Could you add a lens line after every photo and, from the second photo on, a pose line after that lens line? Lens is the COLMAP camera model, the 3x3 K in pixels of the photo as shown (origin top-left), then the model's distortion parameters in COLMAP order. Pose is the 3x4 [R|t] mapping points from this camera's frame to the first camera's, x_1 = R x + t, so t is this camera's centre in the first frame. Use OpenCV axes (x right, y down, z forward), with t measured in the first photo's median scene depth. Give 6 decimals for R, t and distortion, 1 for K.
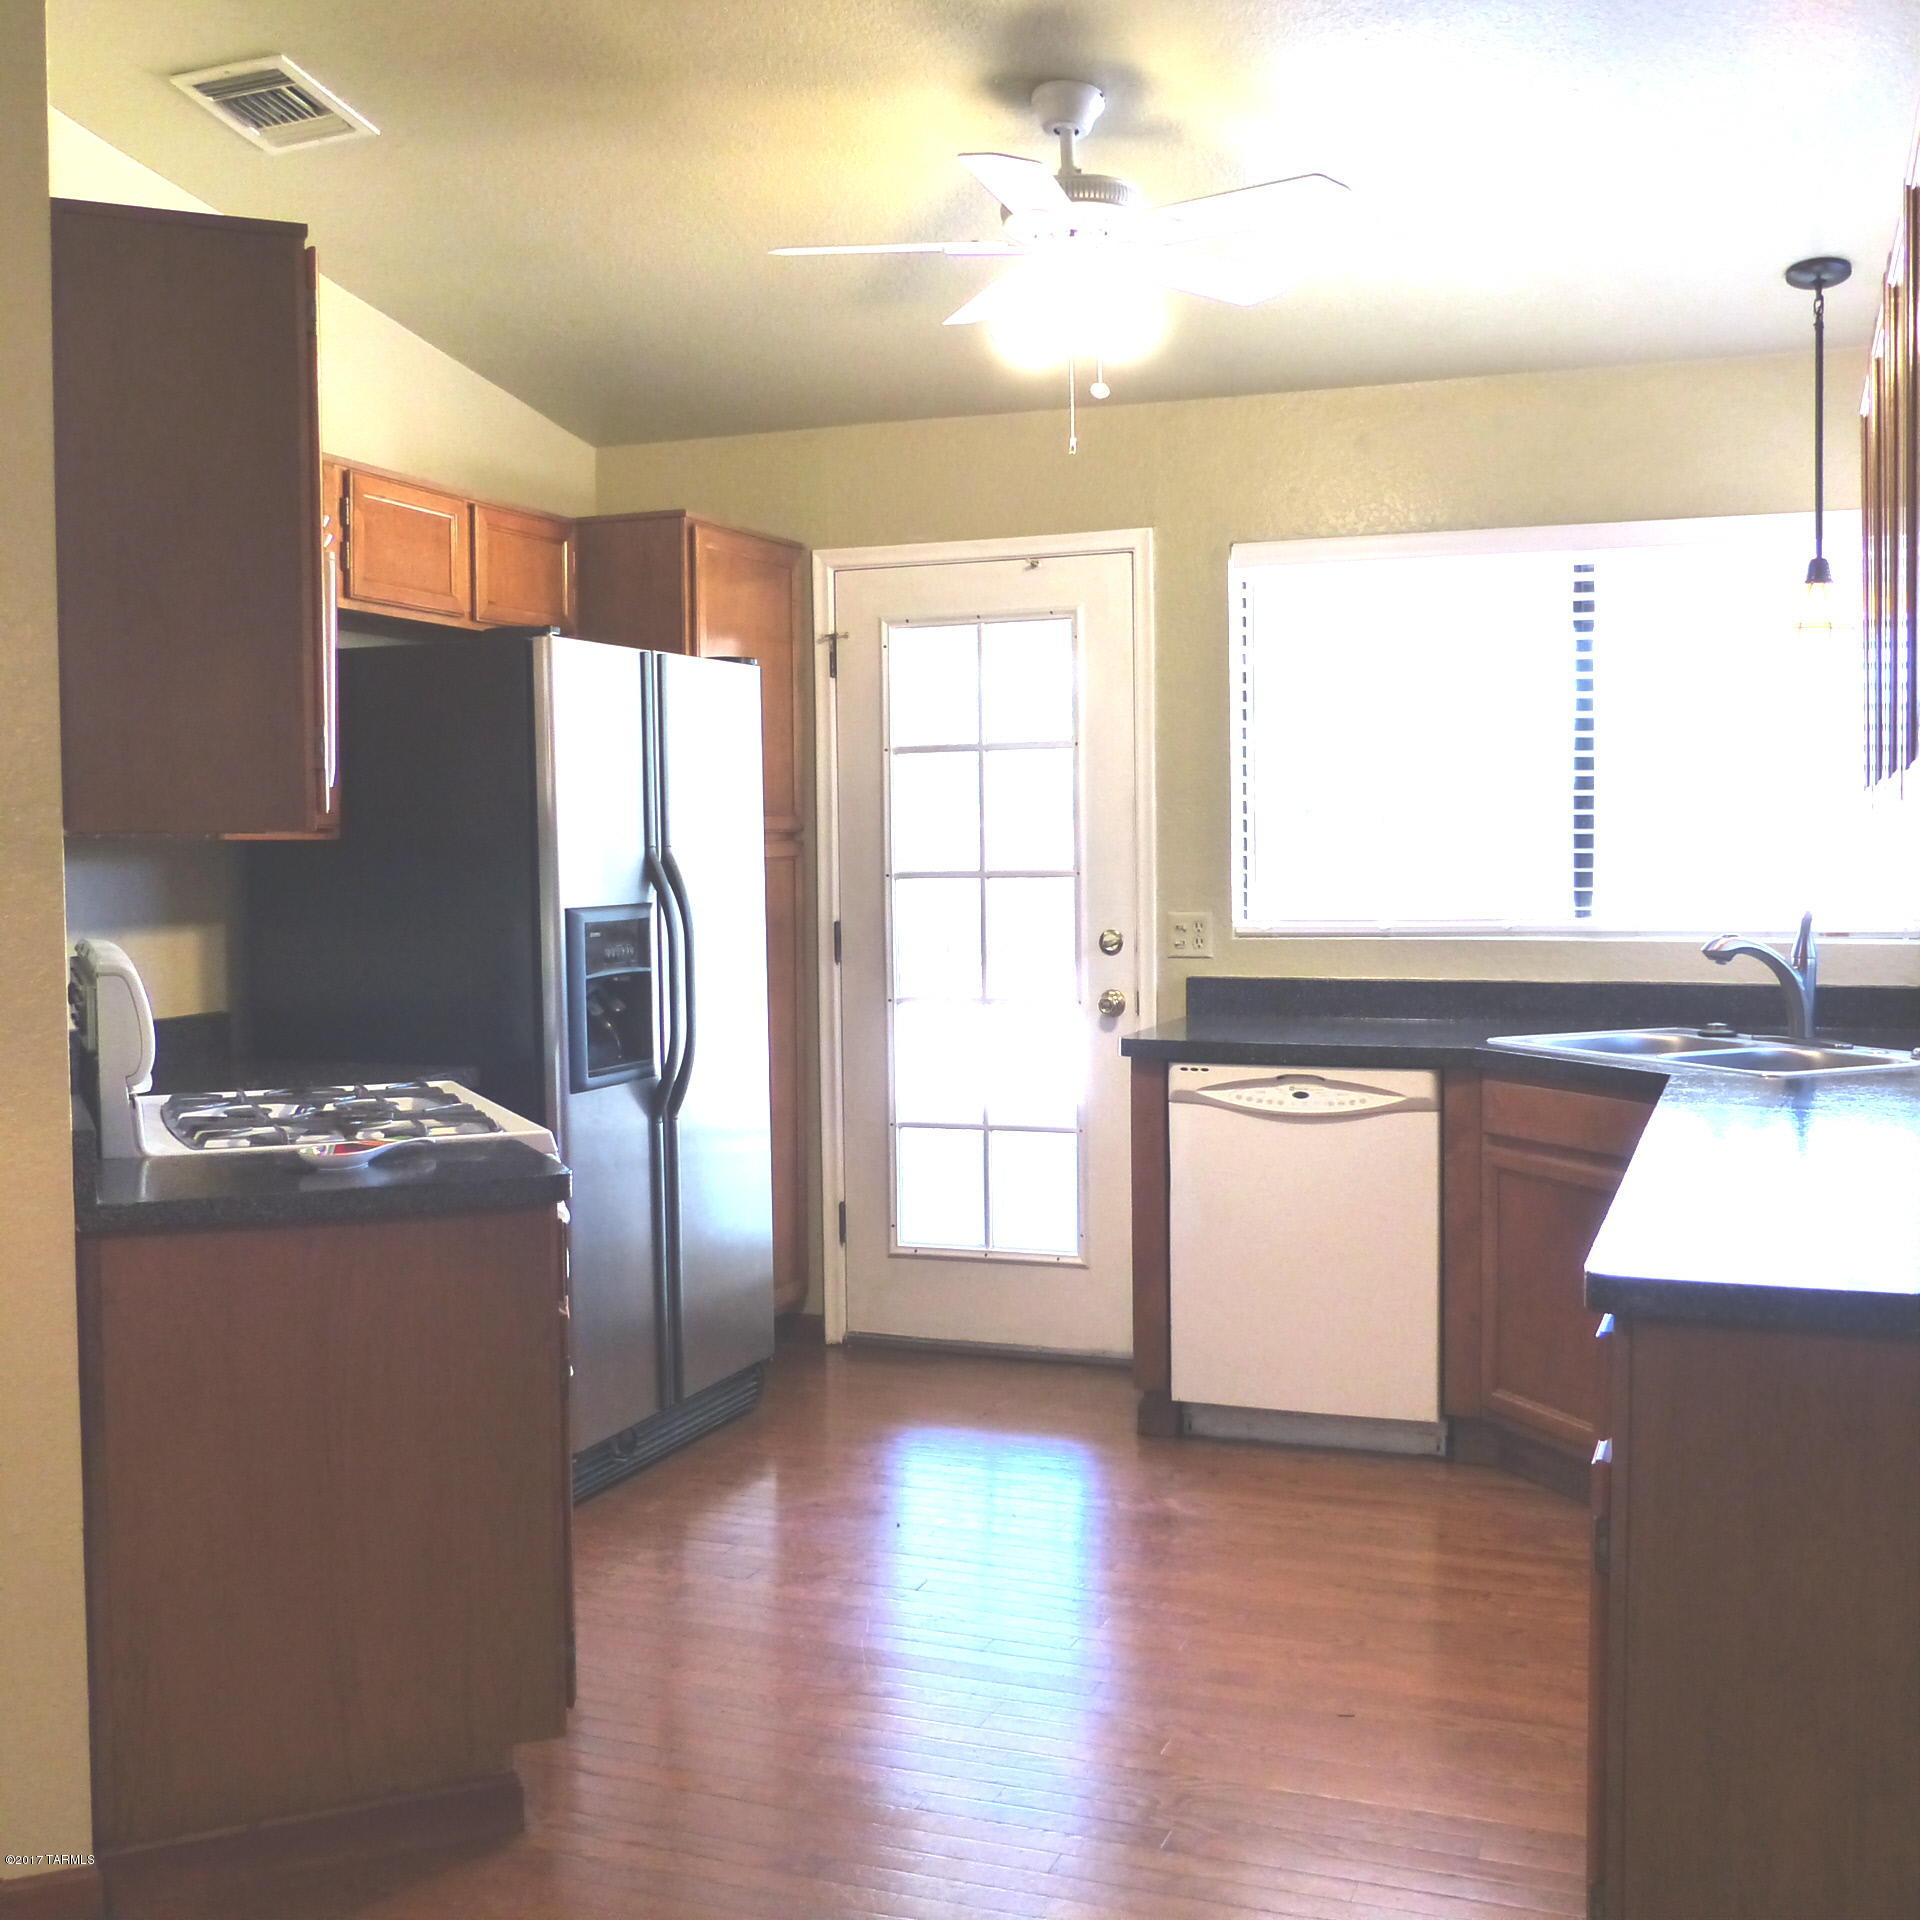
lens RADIAL K [[2143.3, 0, 960.0], [0, 2143.3, 960.0], [0, 0, 1]] dist [-0.059748, -0.012169]
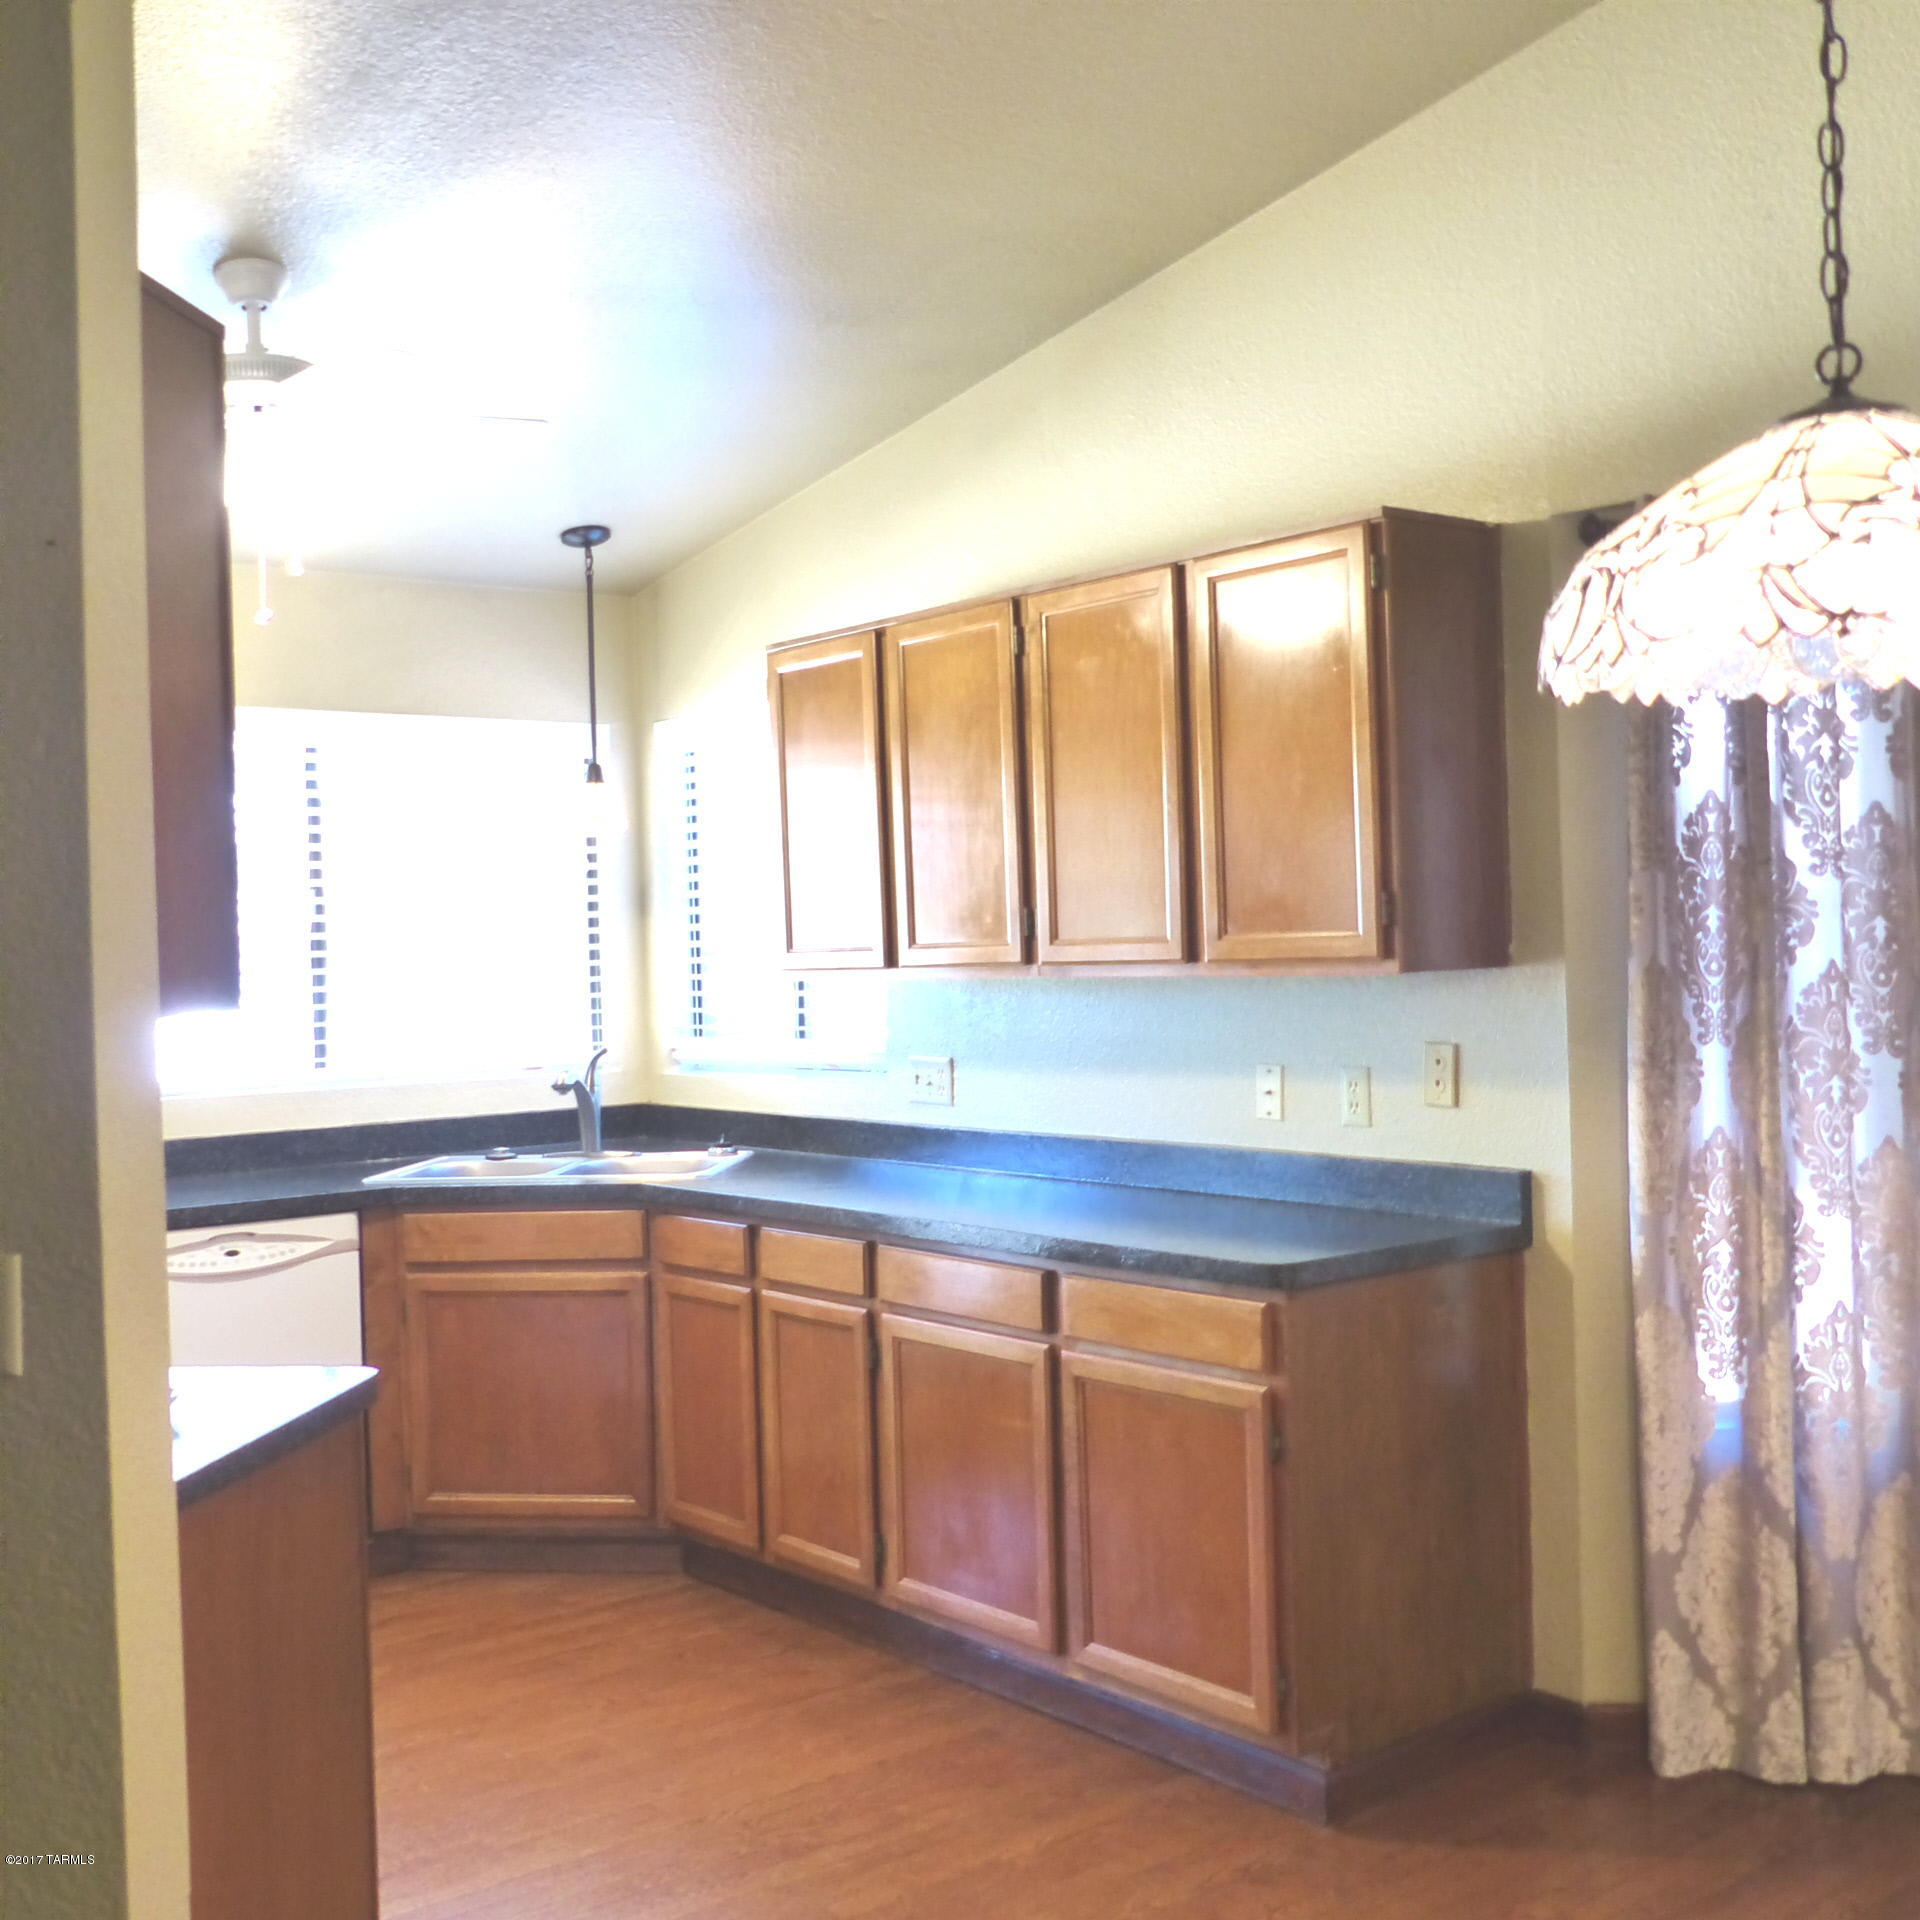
lens RADIAL K [[2143.3, 0, 960.0], [0, 2143.3, 960.0], [0, 0, 1]] dist [-0.059748, -0.012169]
pose [[0.497936, -0.010346, 0.867152, -0.556503], [0.075355, 0.996663, -0.031379, -0.018562], [-0.863934, 0.080969, 0.497054, 0.192161]]
